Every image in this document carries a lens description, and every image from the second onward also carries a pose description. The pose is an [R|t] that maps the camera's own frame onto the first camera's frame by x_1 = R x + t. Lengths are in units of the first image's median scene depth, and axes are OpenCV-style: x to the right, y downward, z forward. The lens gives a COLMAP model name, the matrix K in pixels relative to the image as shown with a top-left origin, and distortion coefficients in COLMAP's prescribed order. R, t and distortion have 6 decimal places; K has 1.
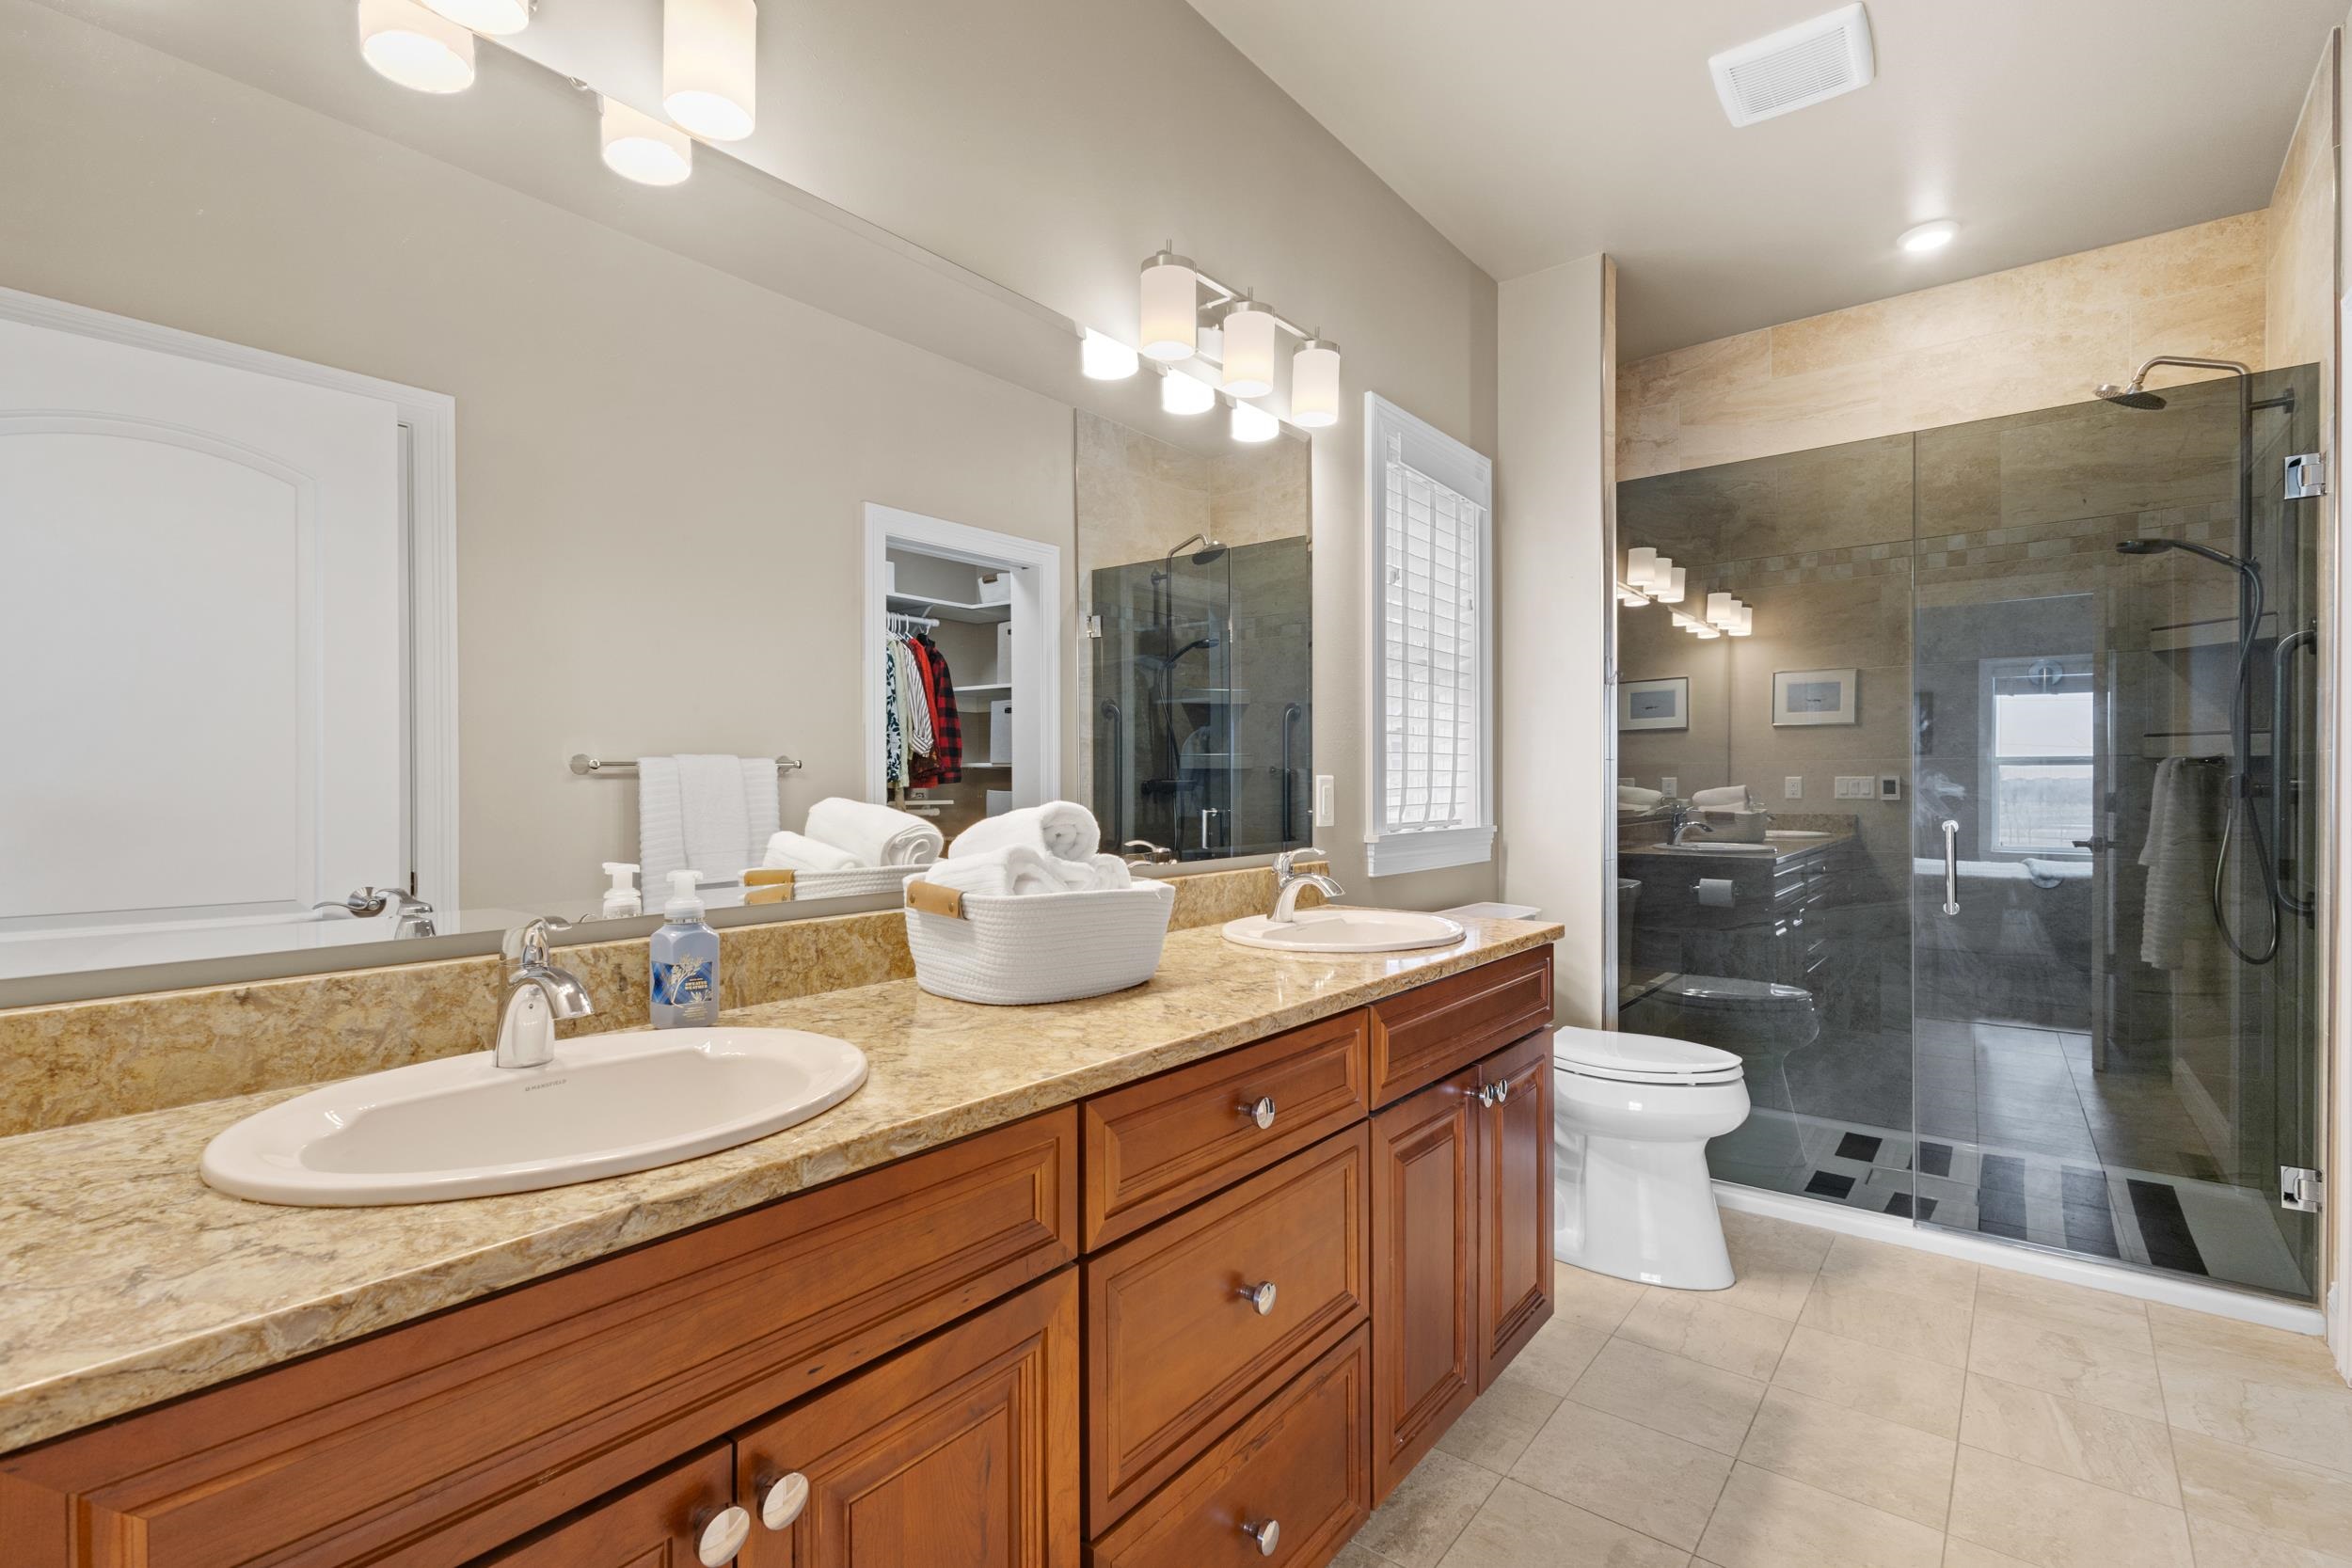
lens RADIAL K [[1078.0, 0, 1164.6], [0, 1078.0, 789.7], [0, 0, 1]] dist [0.010817, -0.003539]
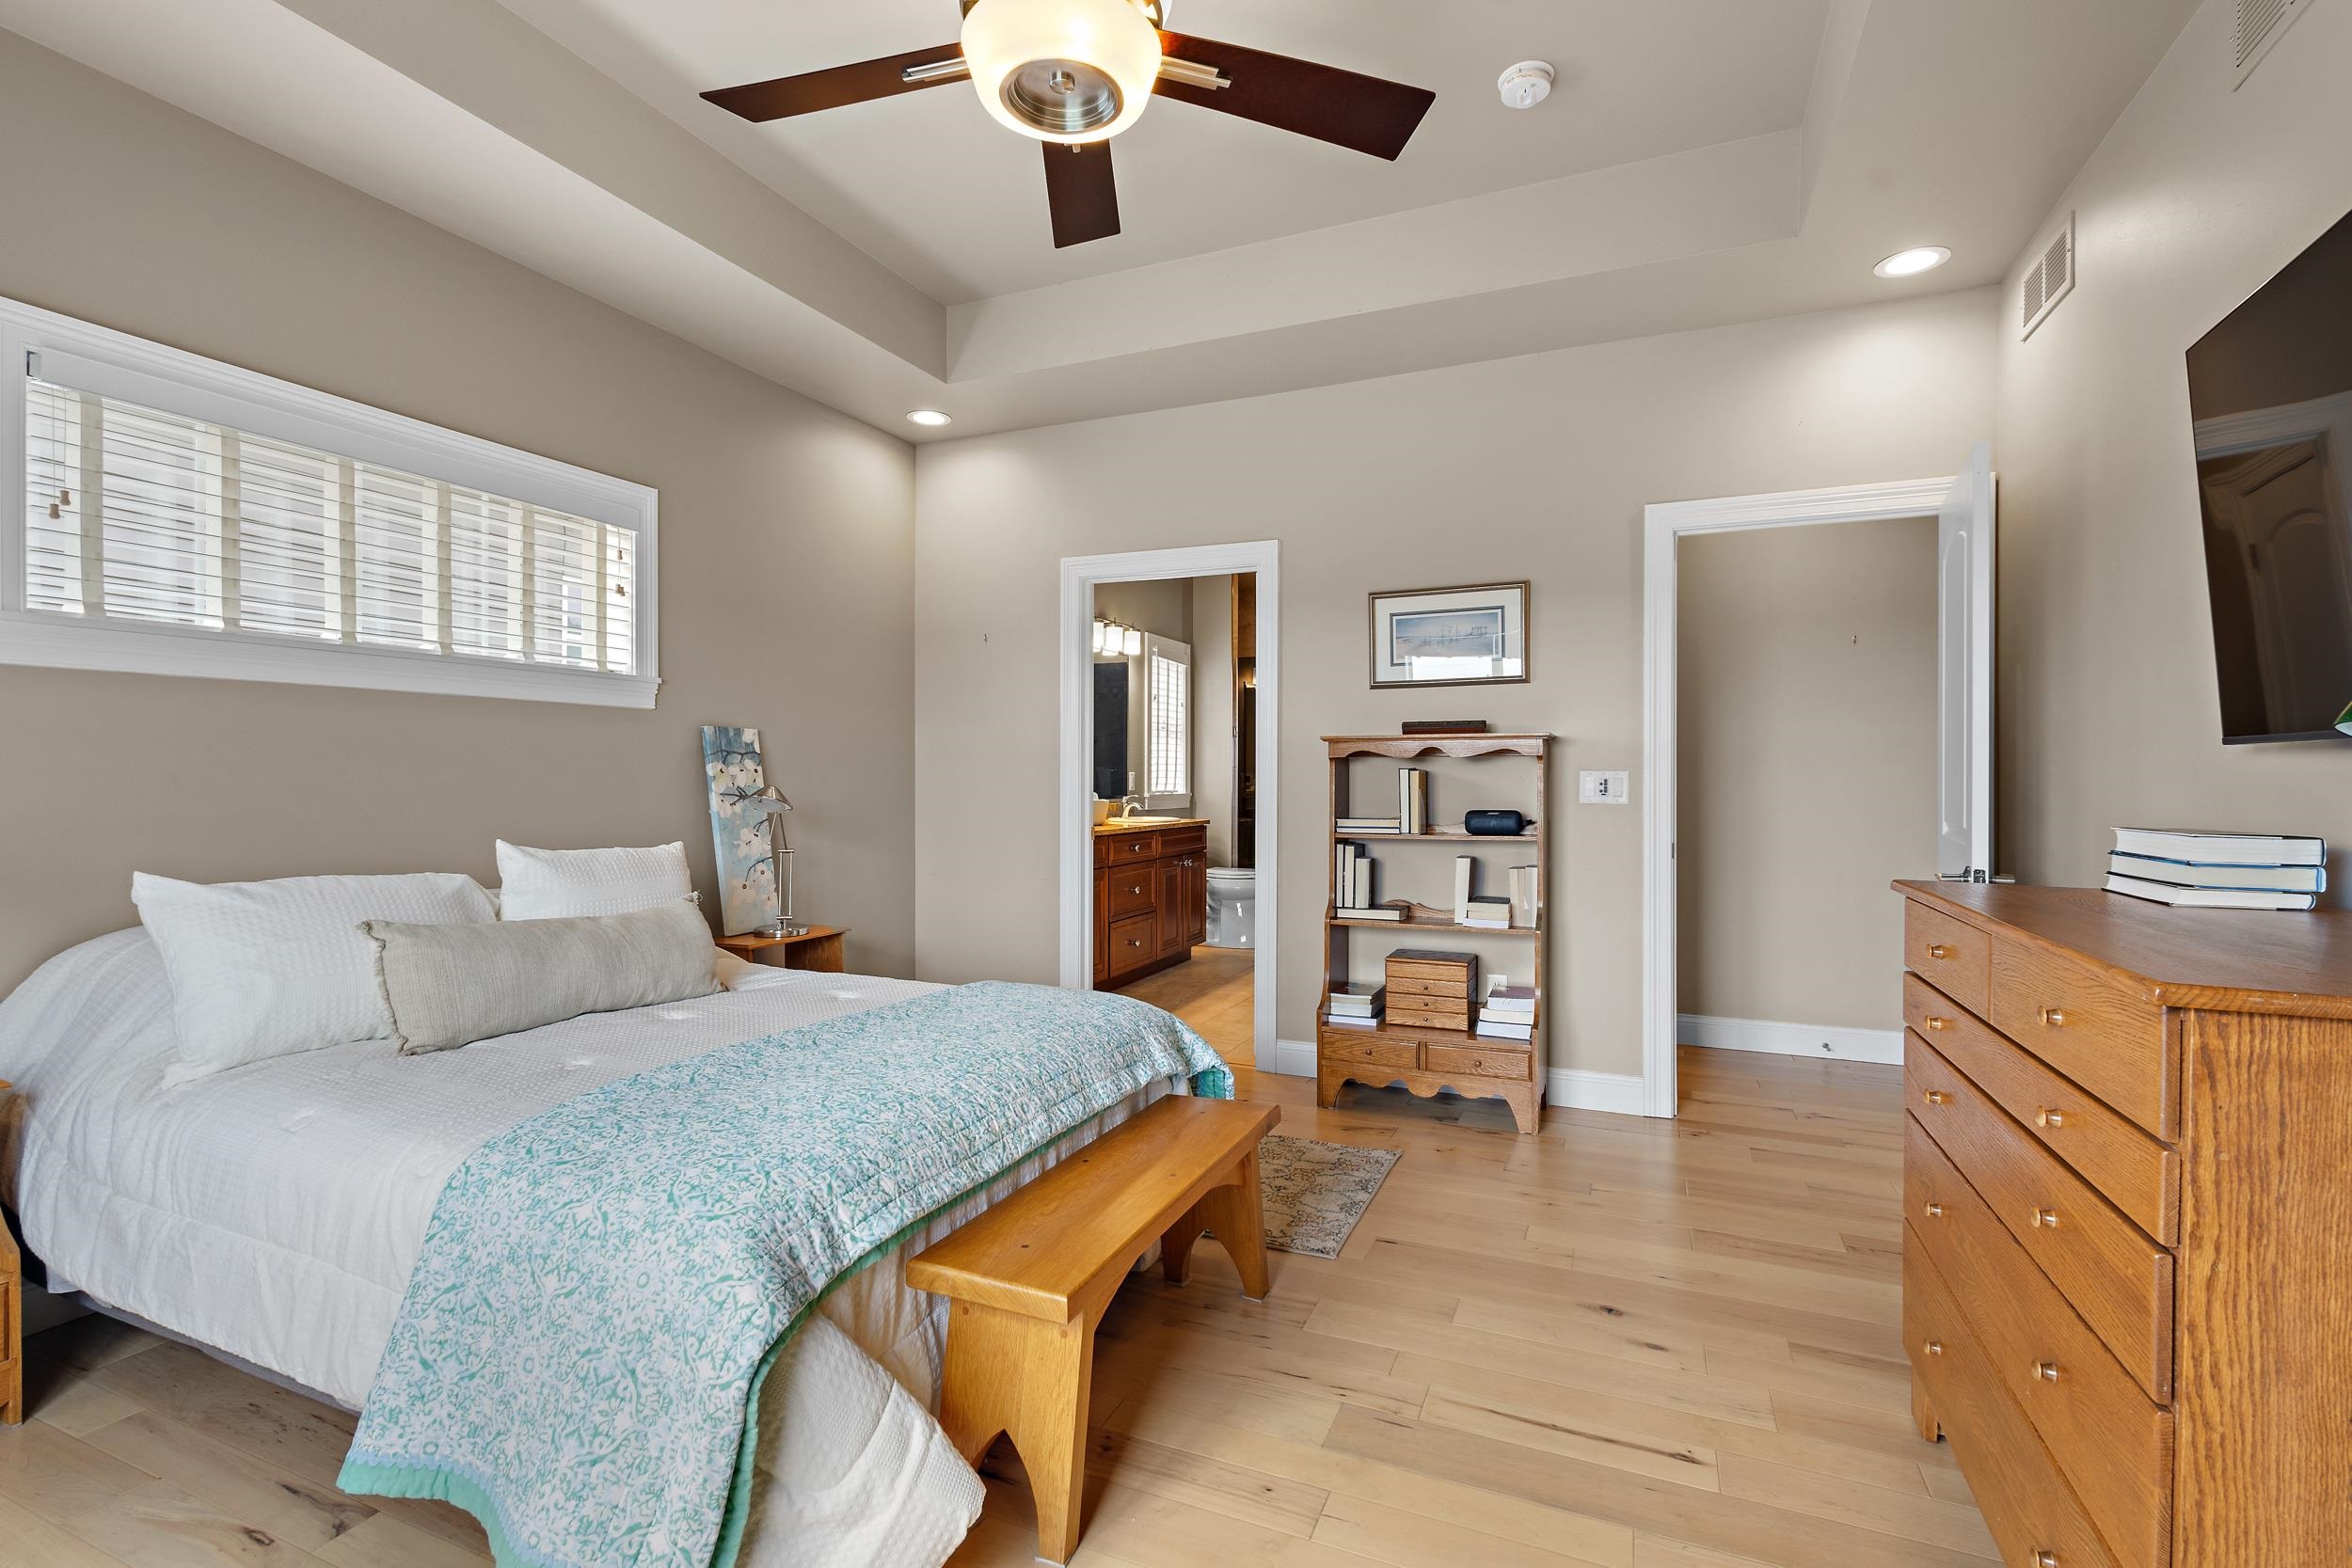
lens RADIAL K [[1078.0, 0, 1172.7], [0, 1078.0, 779.6], [0, 0, 1]] dist [0.010817, -0.003539]
pose [[0.964581, 0.007246, 0.263687, -0.444544], [-0.007257, 0.999973, -0.000934, 0.006487], [-0.263687, -0.001013, 0.964608, -1.579415]]
